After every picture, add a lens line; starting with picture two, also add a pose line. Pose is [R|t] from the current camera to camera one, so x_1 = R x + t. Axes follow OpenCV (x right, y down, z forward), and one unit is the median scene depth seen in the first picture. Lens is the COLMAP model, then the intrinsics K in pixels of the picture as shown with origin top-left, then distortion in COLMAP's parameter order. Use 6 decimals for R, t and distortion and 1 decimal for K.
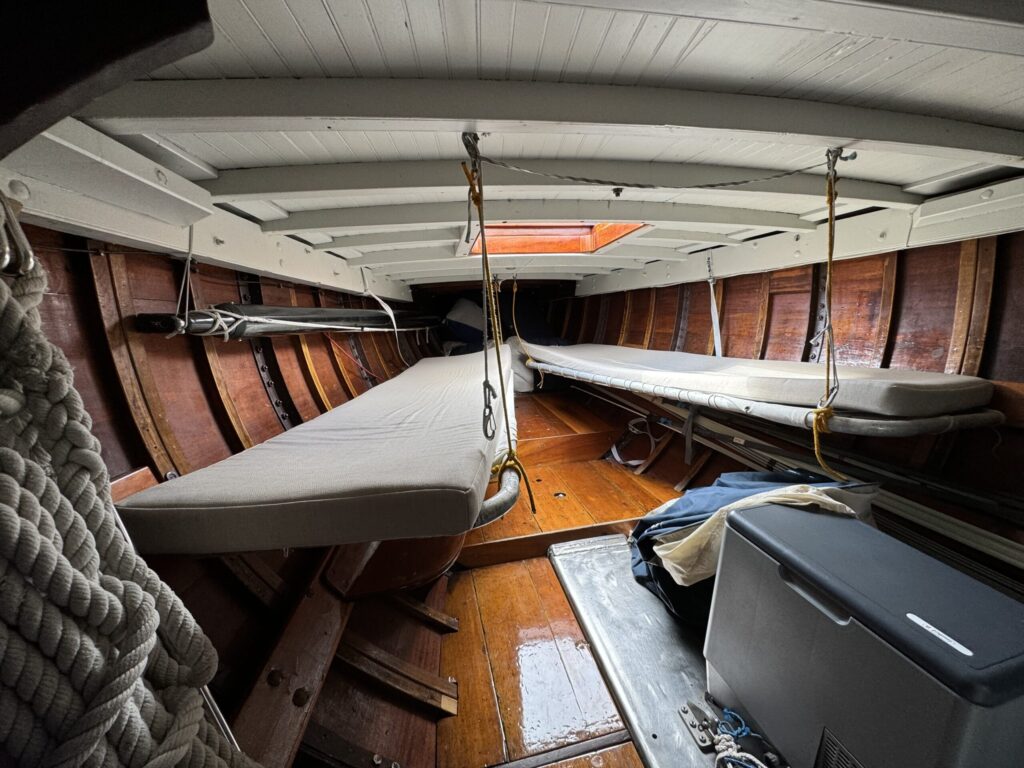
lens RADIAL K [[403.4, 0, 510.3], [0, 403.4, 382.5], [0, 0, 1]] dist [0.000015, 0.000115]
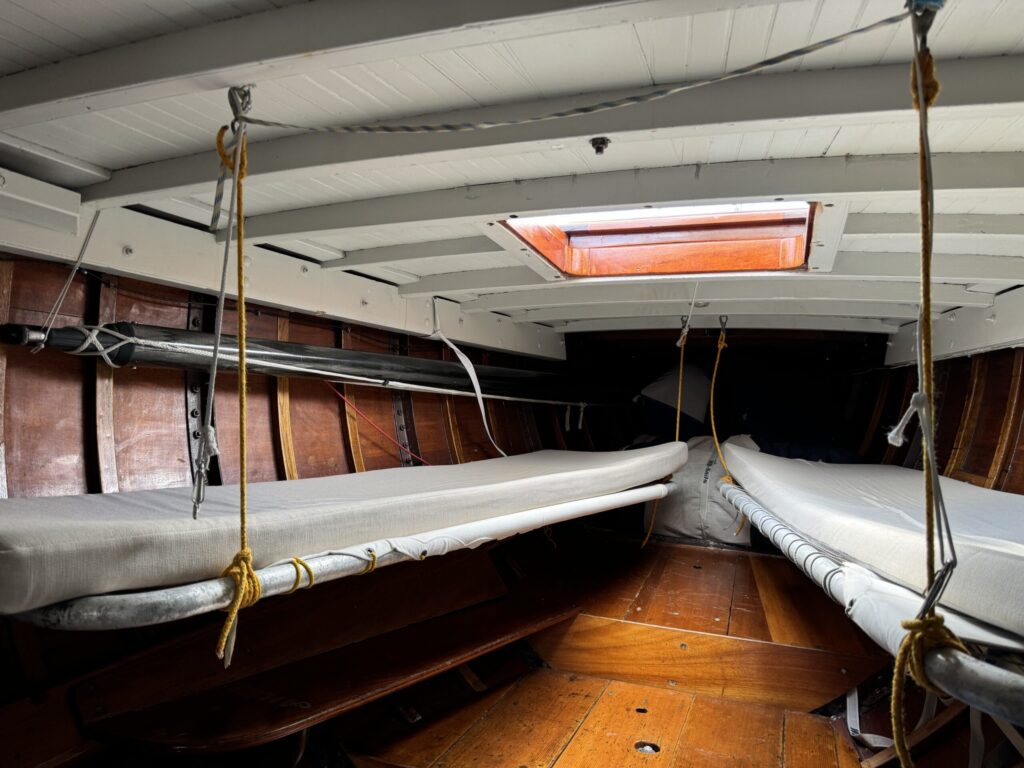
lens RADIAL K [[710.7, 0, 508.5], [0, 710.7, 384.8], [0, 0, 1]] dist [0.091187, -0.130730]
pose [[0.842948, 0.064991, -0.534056, 0.617567], [-0.165024, 0.976059, -0.141691, 0.007695], [0.512061, 0.207570, 0.833492, 0.158269]]
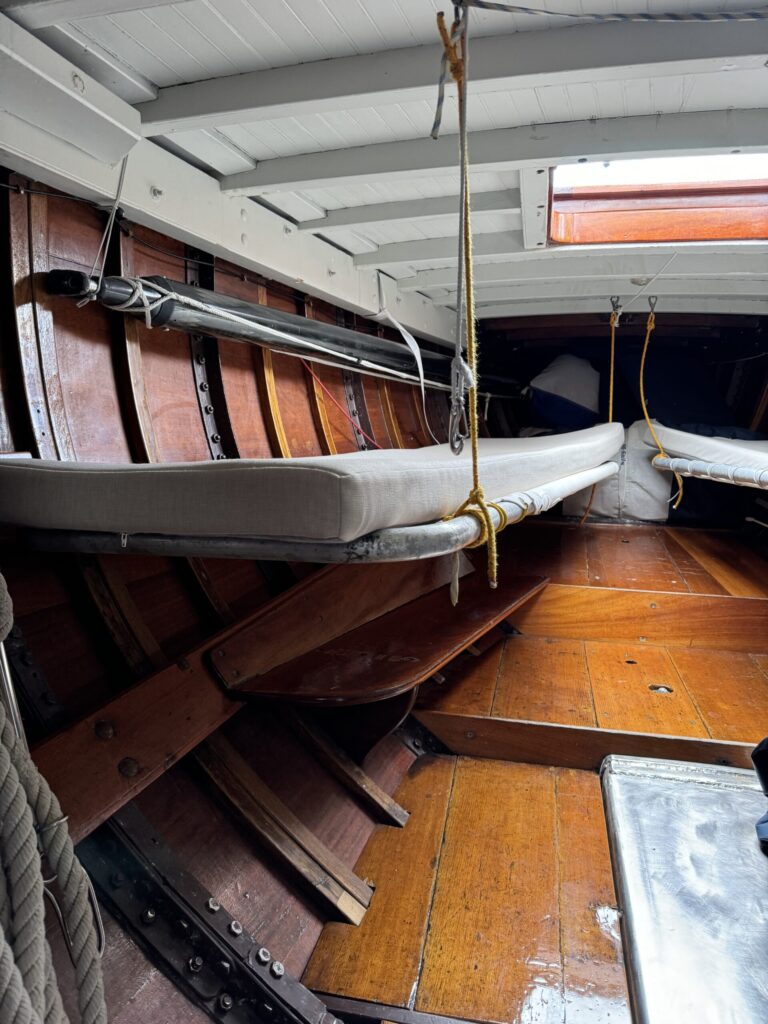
lens RADIAL K [[710.7, 0, 384.0], [0, 710.7, 512.0], [0, 0, 1]] dist [0.091187, -0.130730]
pose [[0.912539, 0.113574, -0.392905, 0.202693], [-0.127810, 0.991747, -0.010167, 0.157192], [0.388507, 0.059494, 0.919523, -0.025486]]
